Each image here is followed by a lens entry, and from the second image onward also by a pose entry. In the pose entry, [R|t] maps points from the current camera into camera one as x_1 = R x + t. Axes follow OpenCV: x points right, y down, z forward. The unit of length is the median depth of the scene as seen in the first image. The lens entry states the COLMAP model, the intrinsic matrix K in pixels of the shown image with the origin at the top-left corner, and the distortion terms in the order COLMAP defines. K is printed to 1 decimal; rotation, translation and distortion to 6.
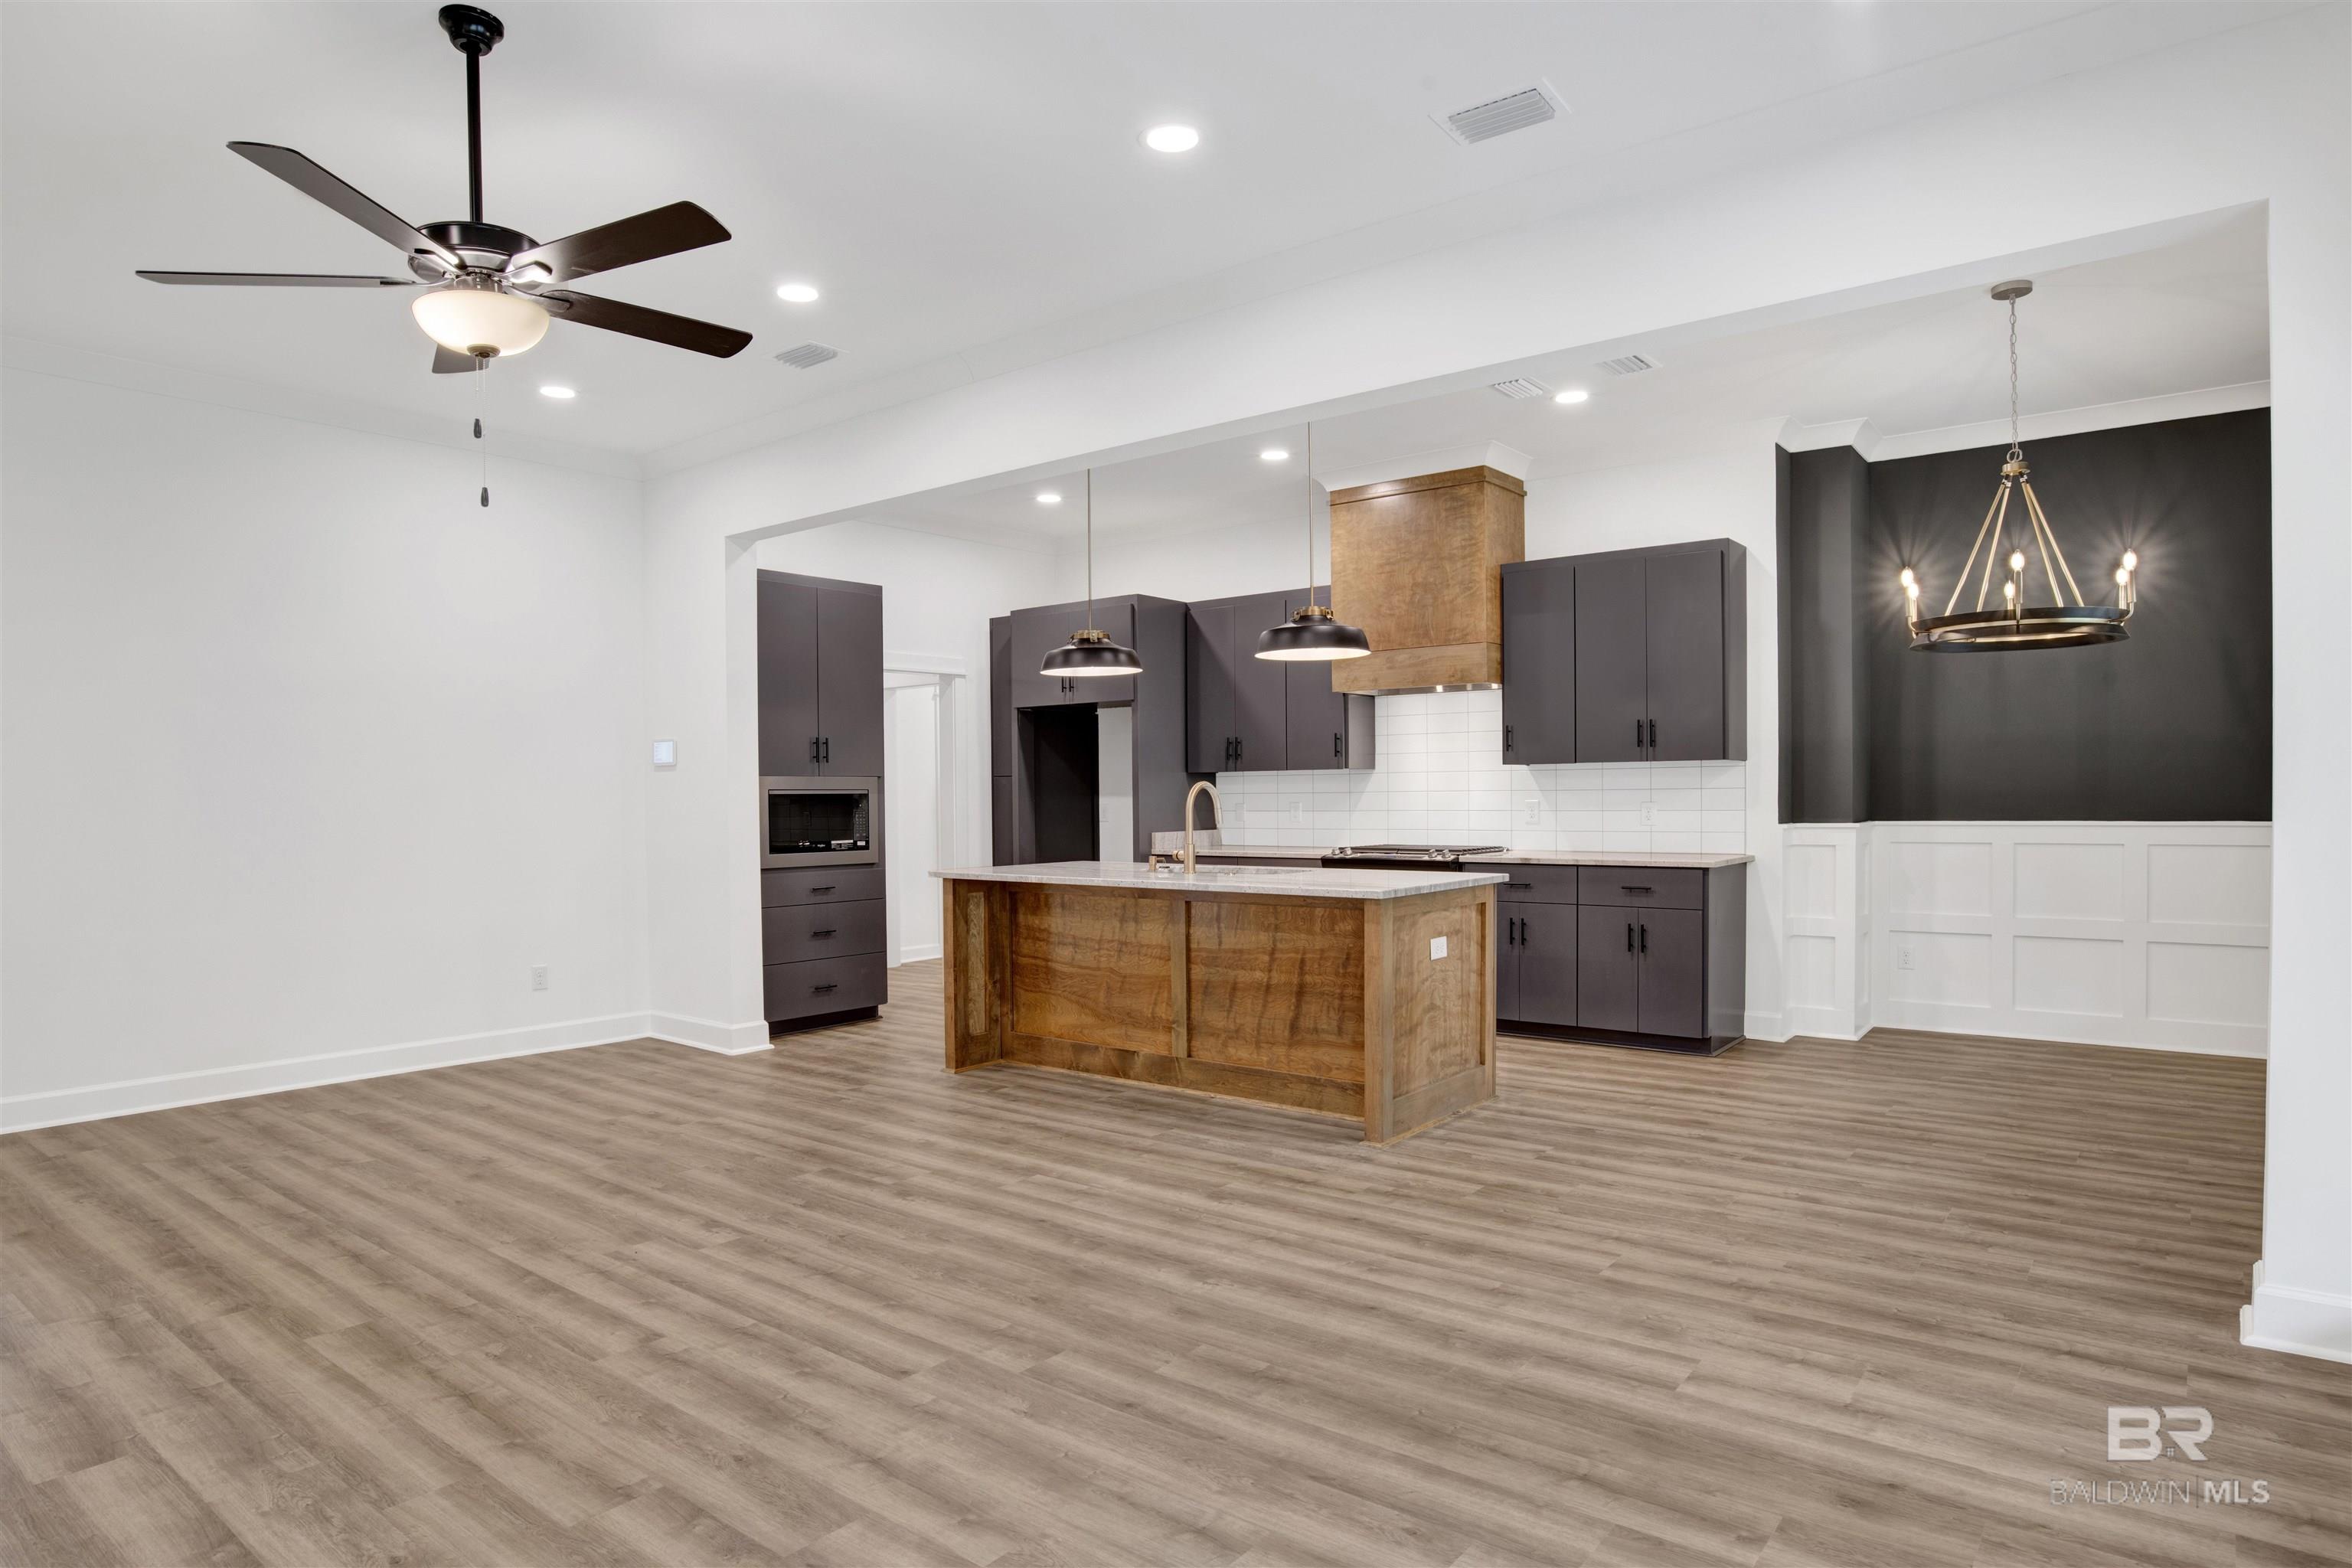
lens RADIAL K [[1295.9, 0, 1216.7], [0, 1295.9, 792.2], [0, 0, 1]] dist [-0.068811, 0.017686]
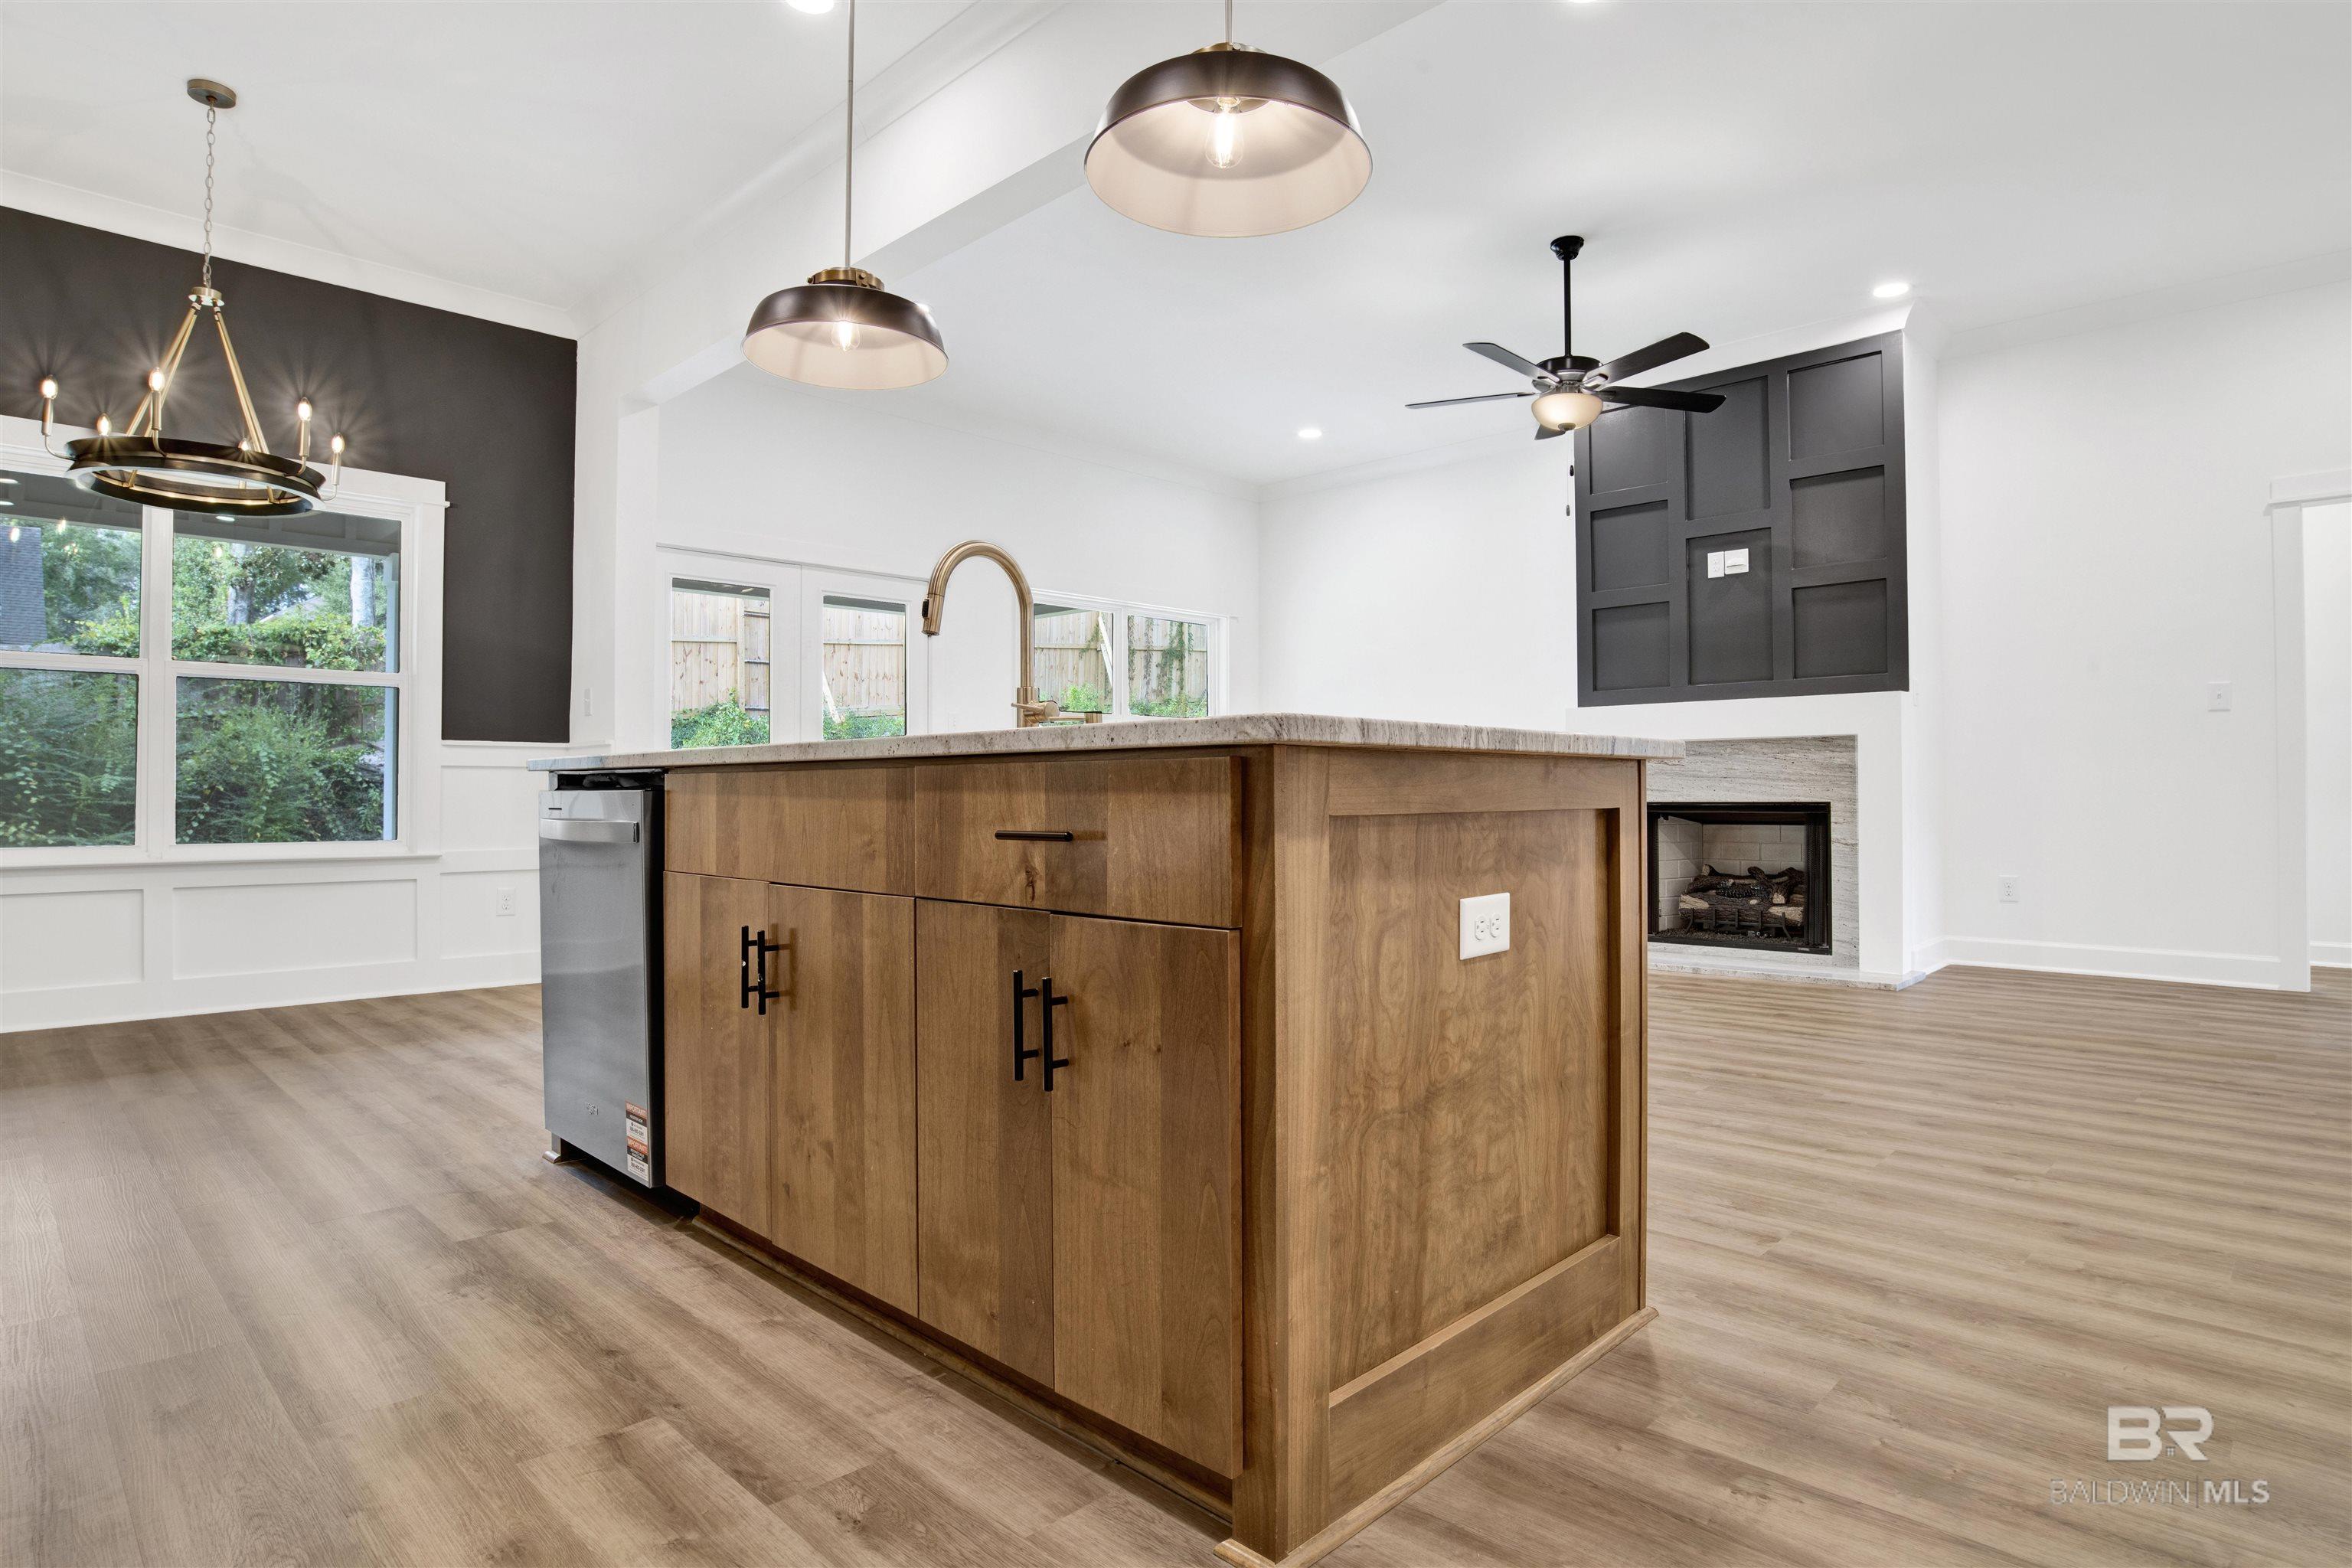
lens RADIAL K [[1265.0, 0, 1176.0], [0, 1265.0, 784.0], [0, 0, 1]] dist [-0.080704, 0.031377]
pose [[-0.989973, 0.008046, 0.141025, -0.207940], [0.005964, 0.999867, -0.015182, 0.116838], [-0.141128, -0.014189, -0.989890, 2.117981]]
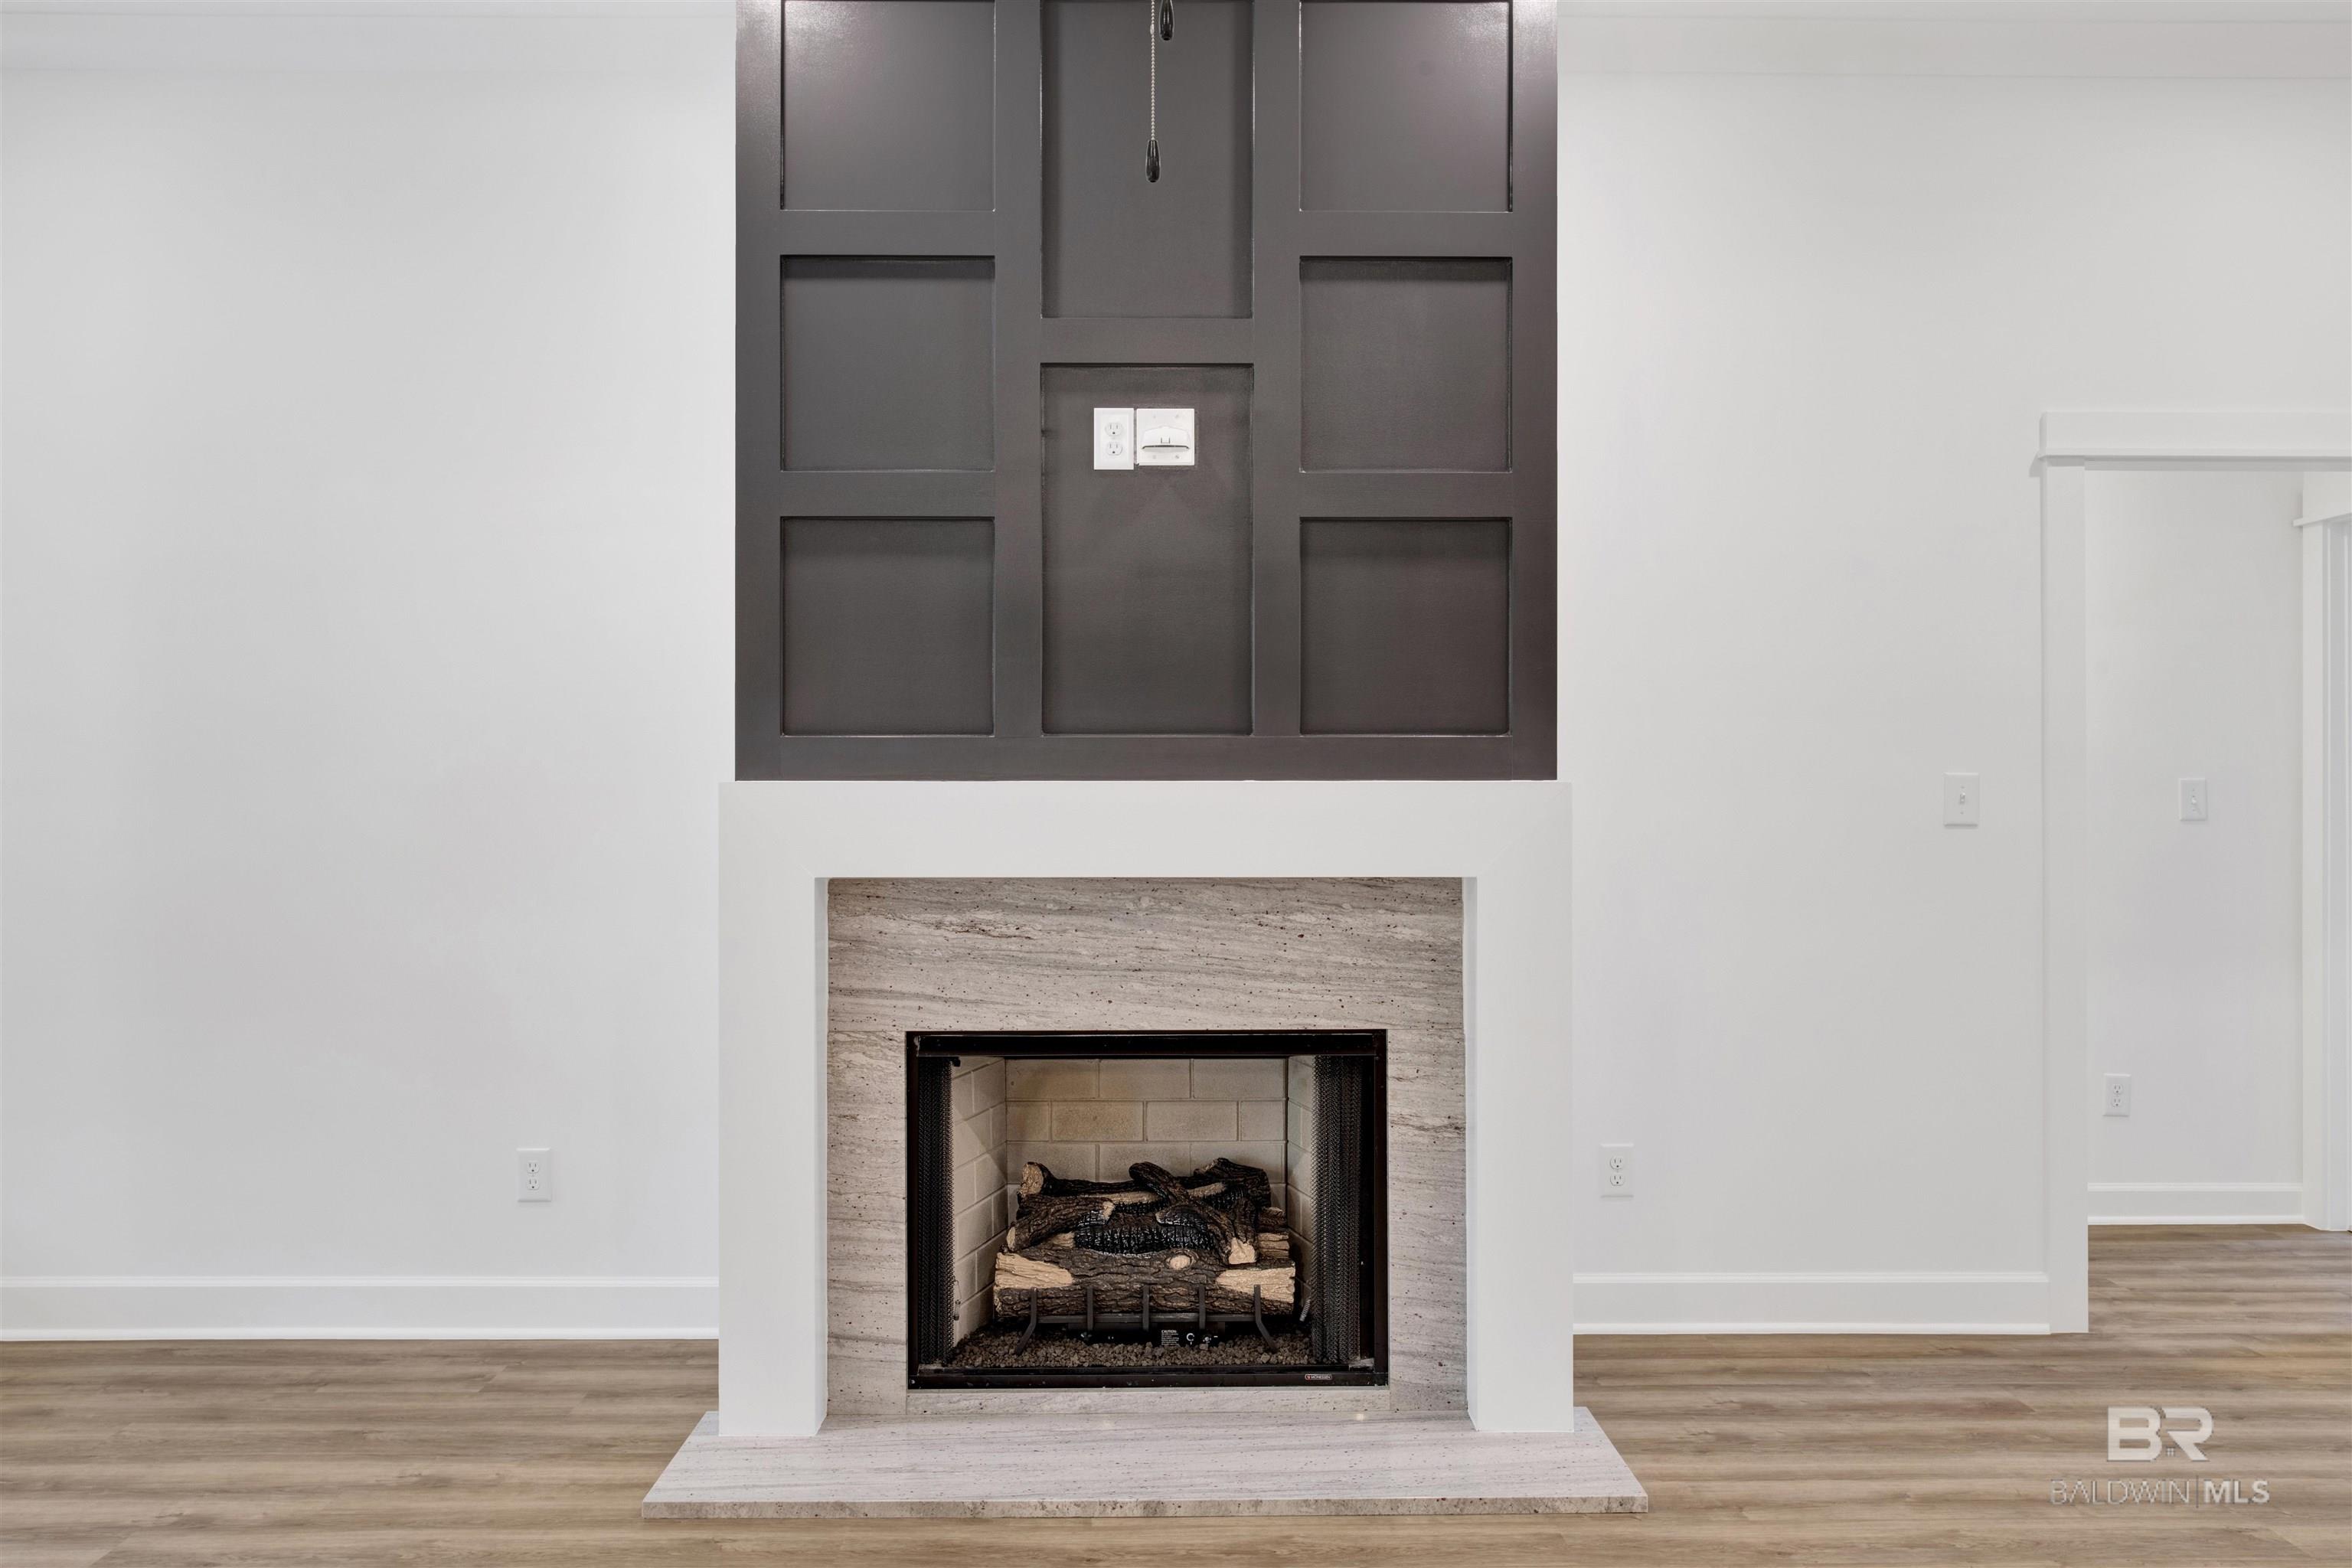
lens RADIAL K [[1877.7, 0, 1176.0], [0, 1877.7, 784.0], [0, 0, 1]] dist [-0.020031, 0.012939]
pose [[-0.796592, 0.001945, -0.604514, -0.107663], [0.006143, 0.999969, -0.004877, -0.005490], [0.604486, -0.007599, -0.796580, 1.198540]]
